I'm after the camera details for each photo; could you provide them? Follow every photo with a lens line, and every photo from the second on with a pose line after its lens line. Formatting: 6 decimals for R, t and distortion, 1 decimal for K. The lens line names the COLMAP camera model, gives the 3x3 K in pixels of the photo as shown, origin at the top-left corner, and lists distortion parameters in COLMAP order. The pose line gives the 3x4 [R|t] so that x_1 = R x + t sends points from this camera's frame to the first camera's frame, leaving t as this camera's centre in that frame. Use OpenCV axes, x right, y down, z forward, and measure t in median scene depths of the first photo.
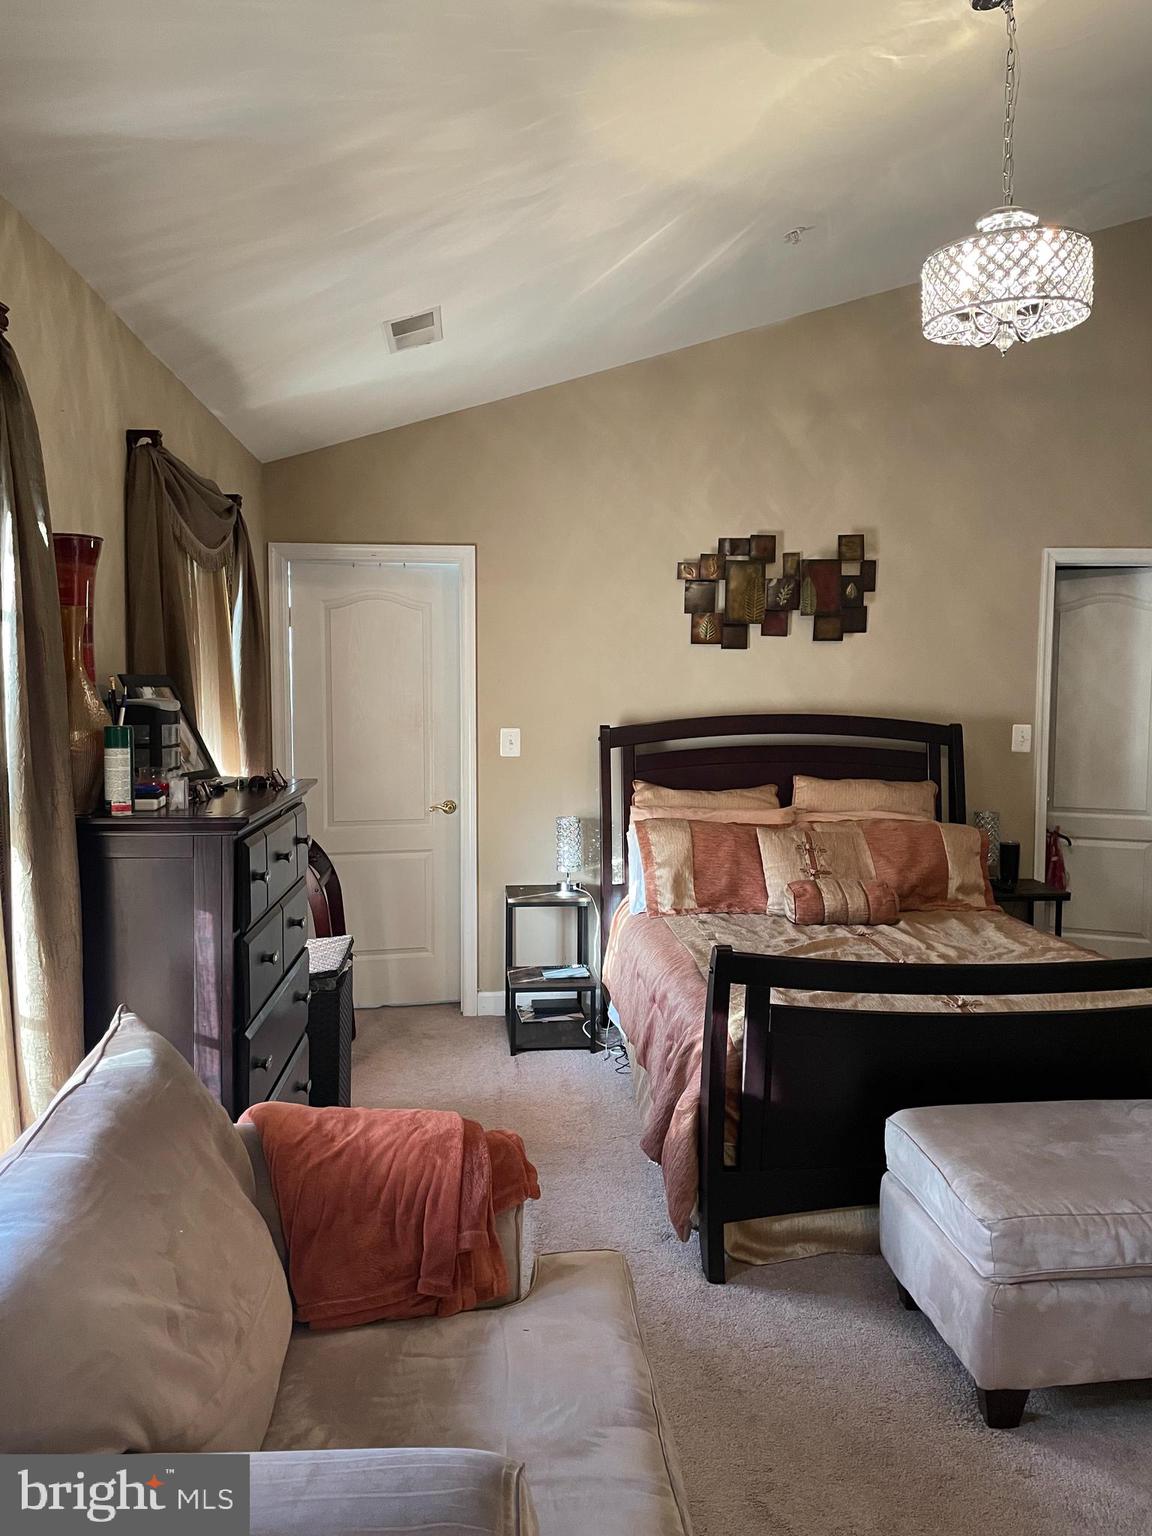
lens RADIAL K [[1140.7, 0, 575.5], [0, 1140.7, 789.8], [0, 0, 1]] dist [0.075057, -0.000393]
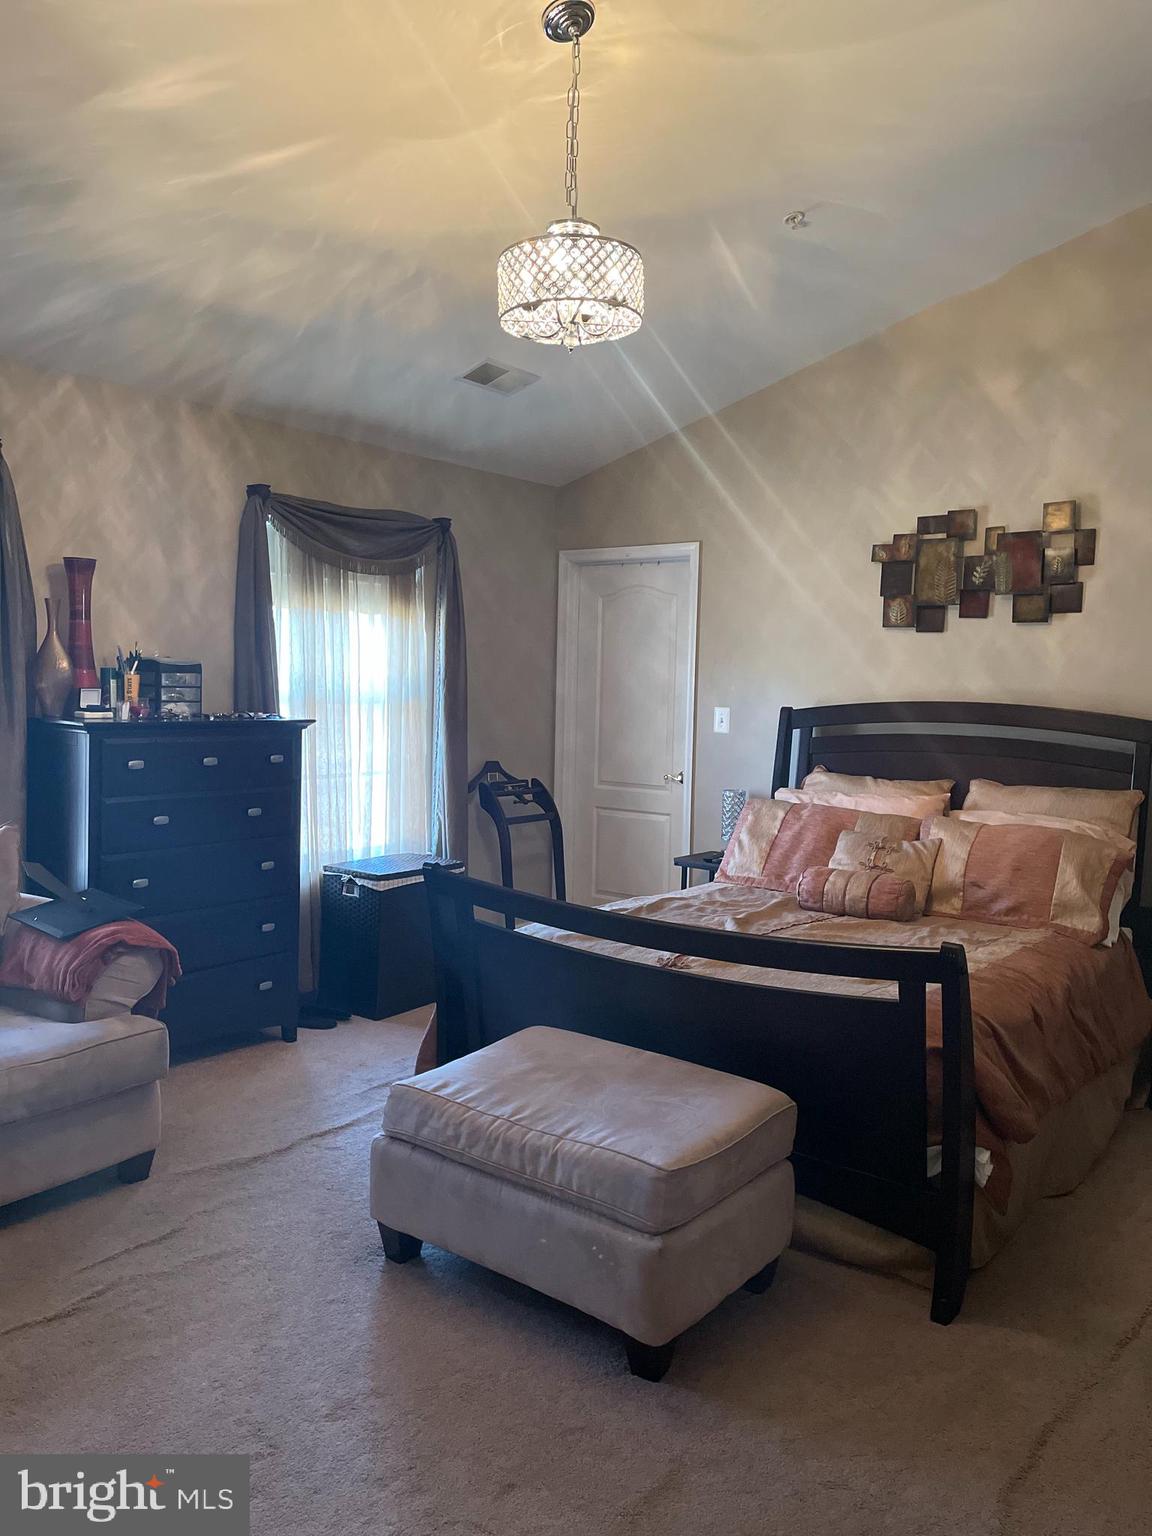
lens RADIAL K [[1160.0, 0, 576.0], [0, 1160.0, 768.0], [0, 0, 1]] dist [0.102796, -0.120196]
pose [[0.710882, 0.075322, -0.699266, 0.618947], [-0.100544, 0.994920, 0.004955, 0.011913], [0.696087, 0.066784, 0.714844, 0.117993]]
